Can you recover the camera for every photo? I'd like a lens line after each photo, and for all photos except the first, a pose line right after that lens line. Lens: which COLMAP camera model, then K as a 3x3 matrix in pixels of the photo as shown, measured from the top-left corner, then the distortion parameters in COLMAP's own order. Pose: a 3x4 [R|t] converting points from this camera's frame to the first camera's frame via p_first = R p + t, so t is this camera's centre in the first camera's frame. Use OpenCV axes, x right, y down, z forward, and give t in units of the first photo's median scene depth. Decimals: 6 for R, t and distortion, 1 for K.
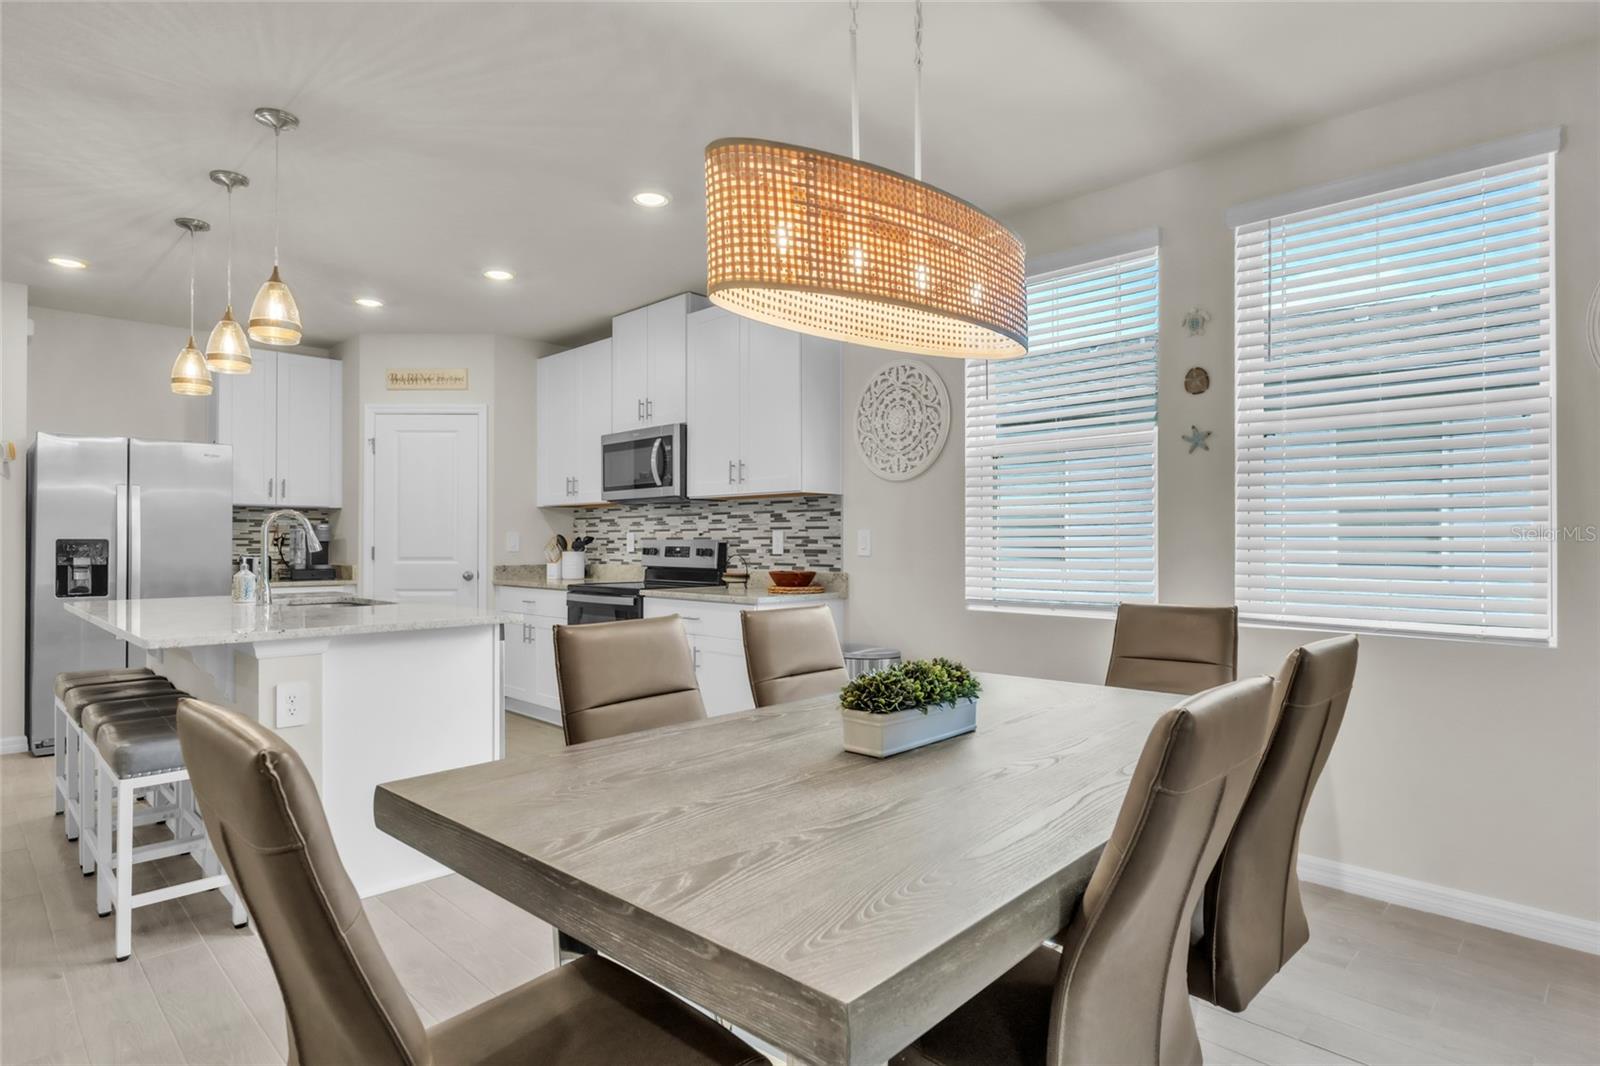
lens RADIAL K [[869.6, 0, 775.3], [0, 869.6, 531.0], [0, 0, 1]] dist [-0.004289, -0.002098]
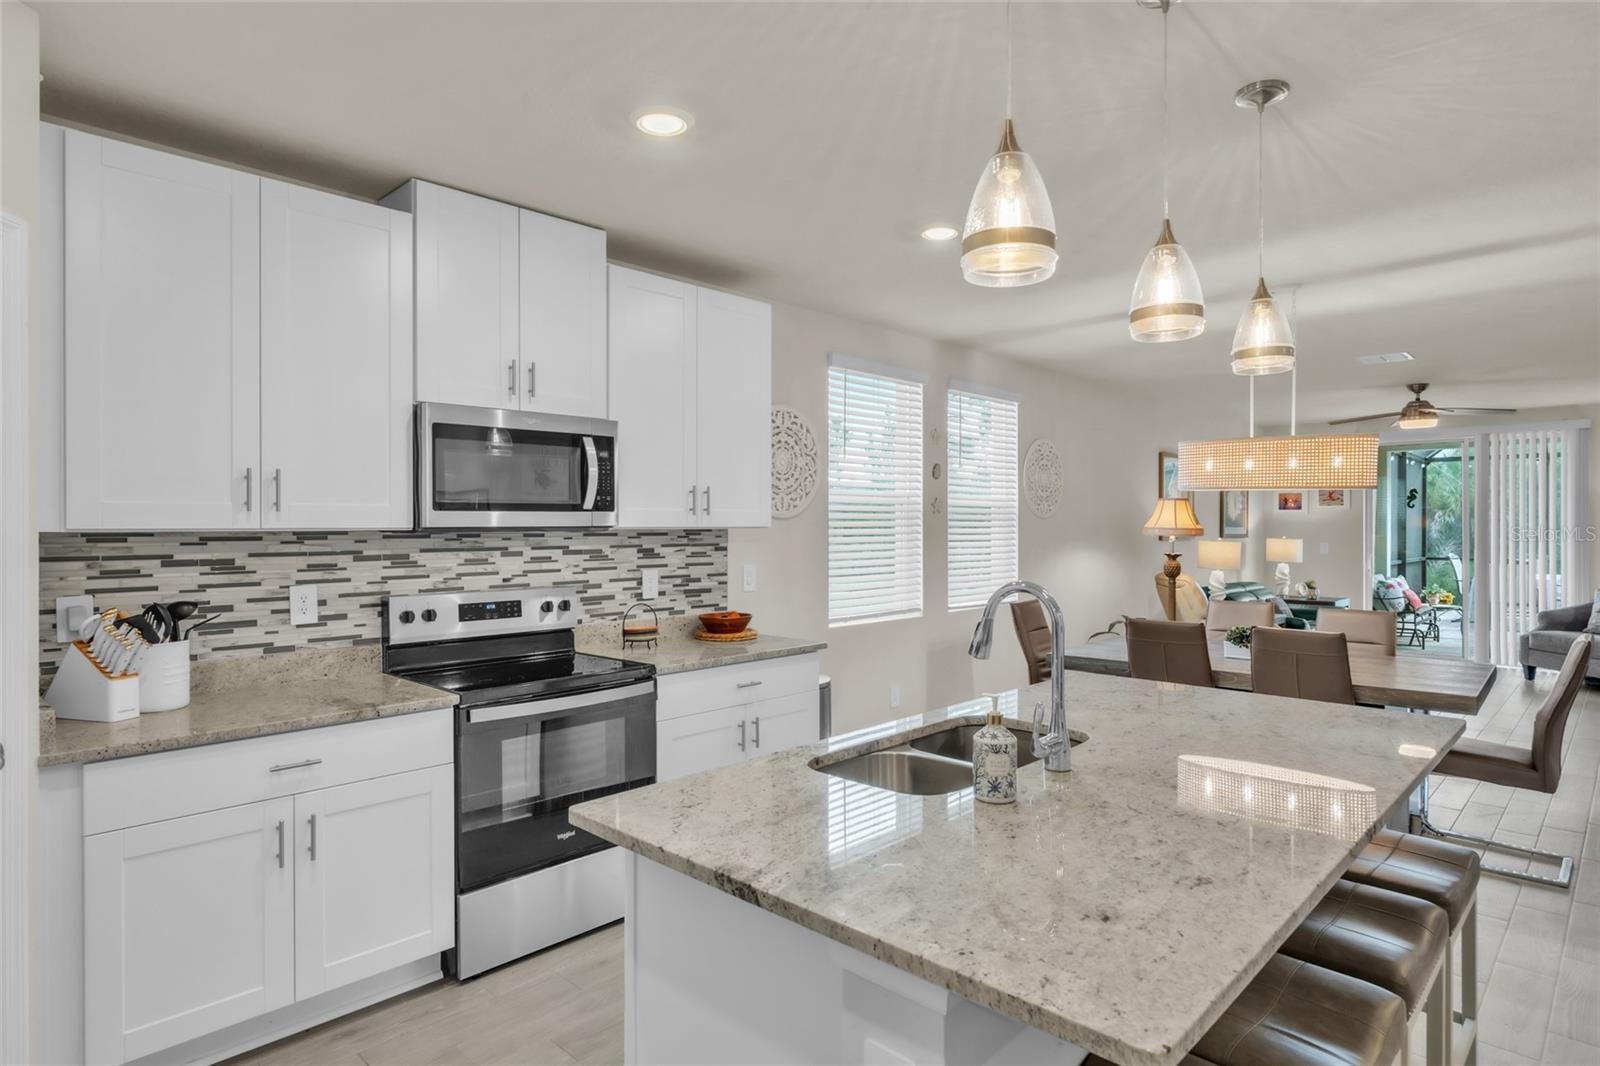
lens RADIAL K [[897.2, 0, 794.5], [0, 897.2, 526.1], [0, 0, 1]] dist [-0.005993, 0.001644]
pose [[-0.042344, 0.006640, 0.999081, -0.867255], [-0.002265, 0.999975, -0.006742, -0.036602], [-0.999101, -0.002548, -0.042328, 0.931289]]
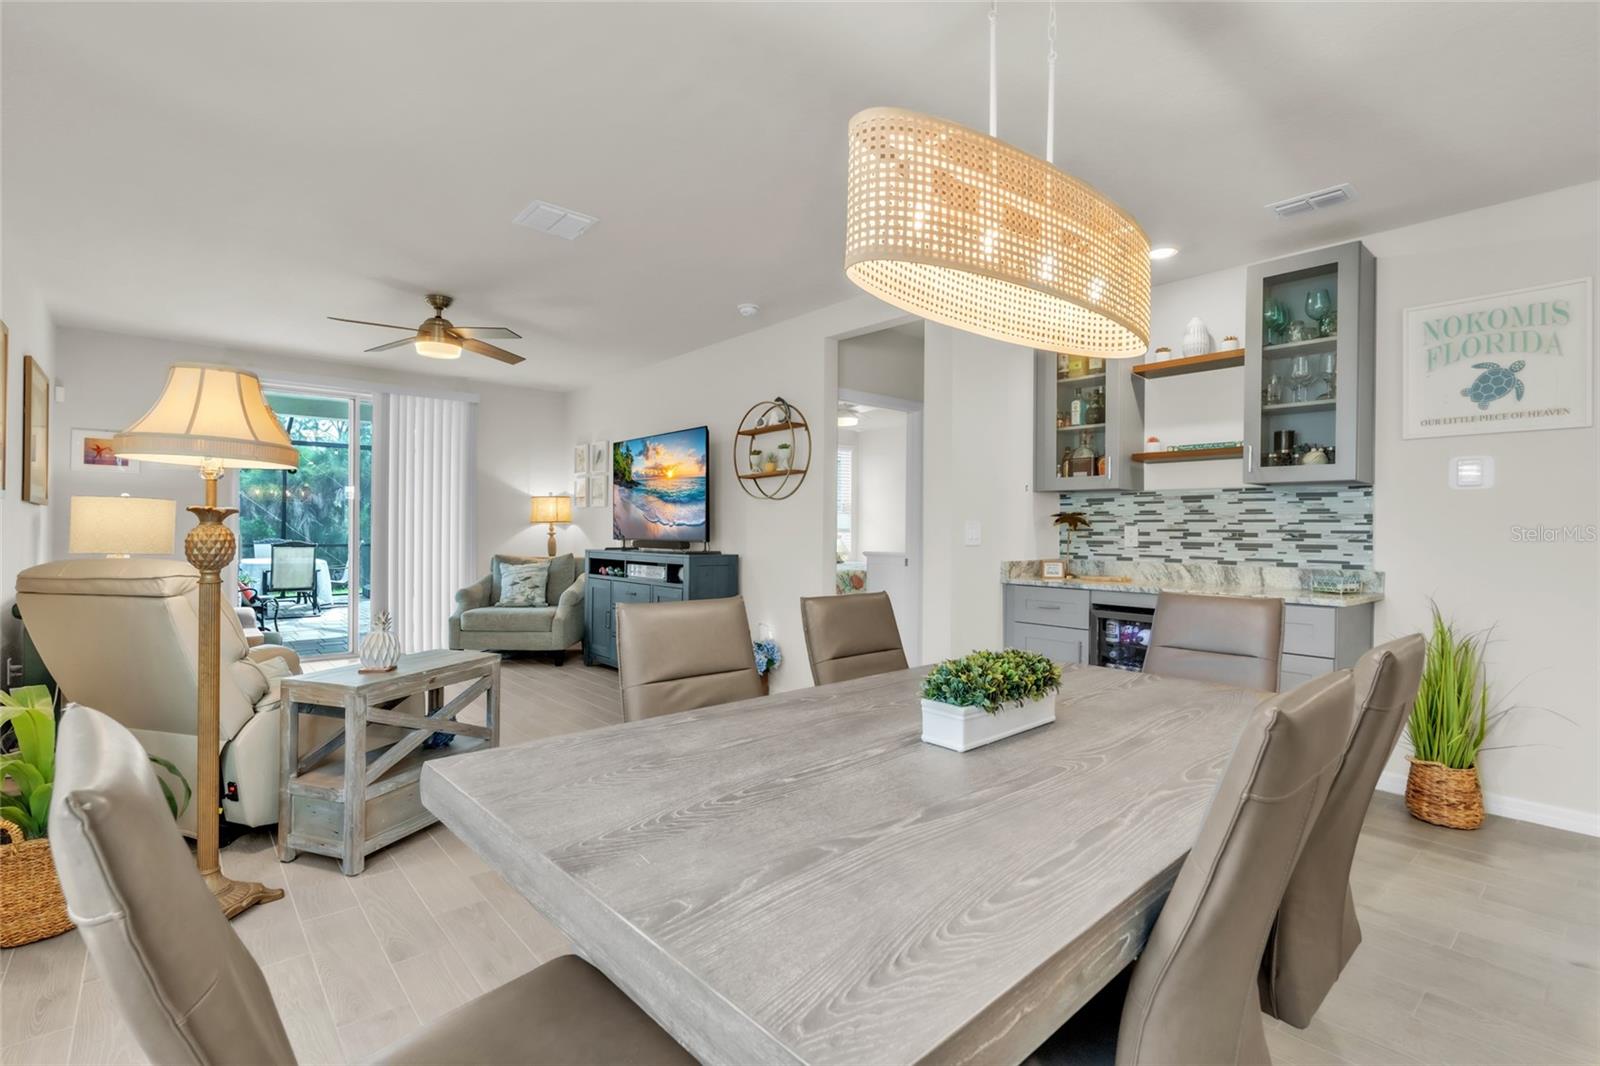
lens RADIAL K [[733.7, 0, 805.8], [0, 733.7, 533.7], [0, 0, 1]] dist [-0.007078, -0.000218]
pose [[-0.999136, -0.000330, 0.041547, 0.128643], [-0.000280, 0.999999, 0.001224, 0.011029], [-0.041548, 0.001212, -0.999136, 0.717687]]
